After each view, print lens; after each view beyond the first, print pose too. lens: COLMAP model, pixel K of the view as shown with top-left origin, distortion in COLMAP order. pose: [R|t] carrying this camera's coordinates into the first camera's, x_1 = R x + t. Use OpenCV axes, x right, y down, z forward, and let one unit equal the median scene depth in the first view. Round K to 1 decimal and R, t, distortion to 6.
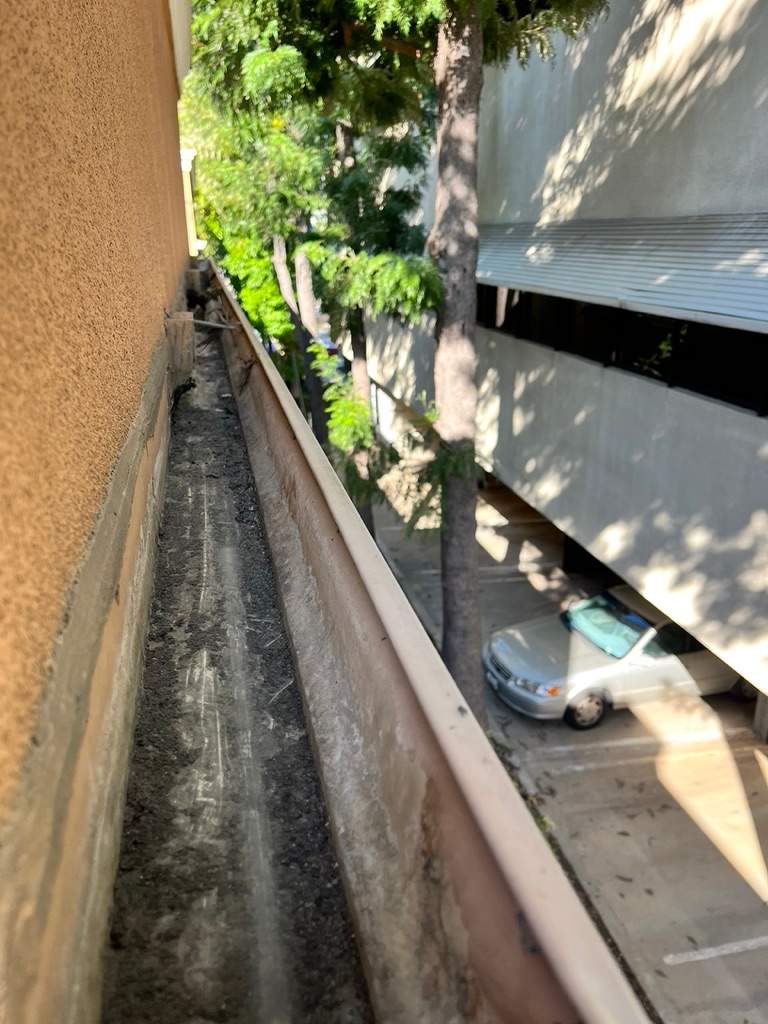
lens RADIAL K [[782.2, 0, 365.5], [0, 782.2, 512.7], [0, 0, 1]] dist [-0.011741, -0.004841]
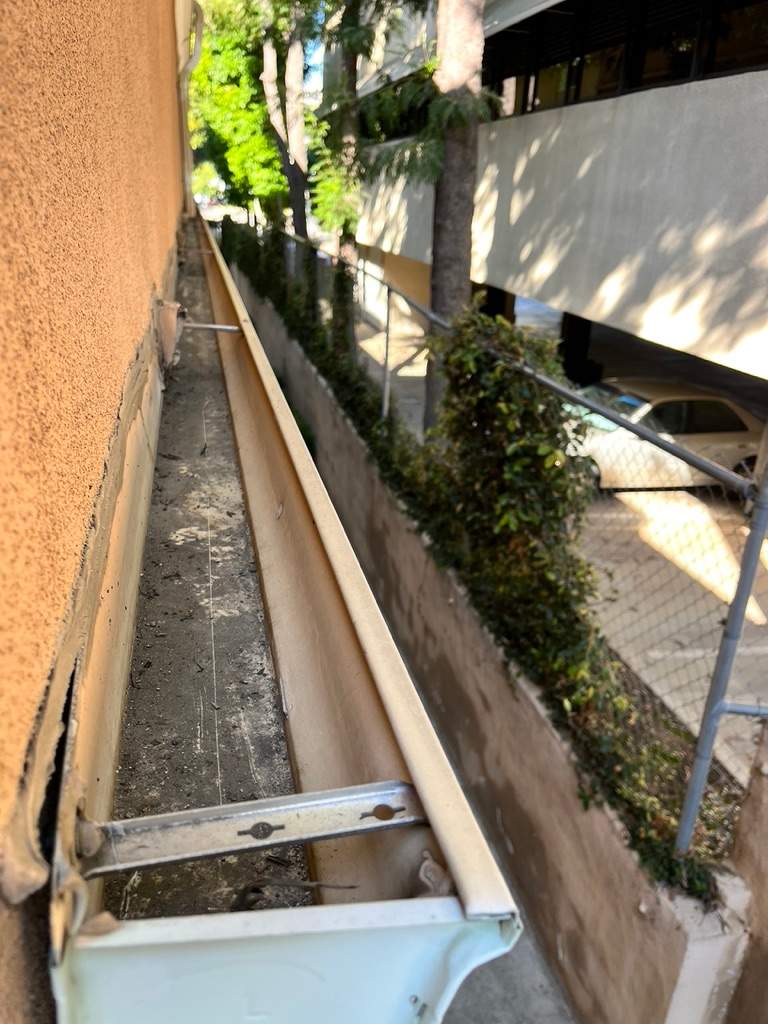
lens RADIAL K [[778.4, 0, 384.0], [0, 778.4, 512.0], [0, 0, 1]] dist [0.004239, -0.001251]
pose [[0.997234, 0.051523, 0.053571, 0.006296], [-0.053815, 0.997656, 0.042262, 0.268286], [-0.051268, -0.045028, 0.997669, 0.065648]]
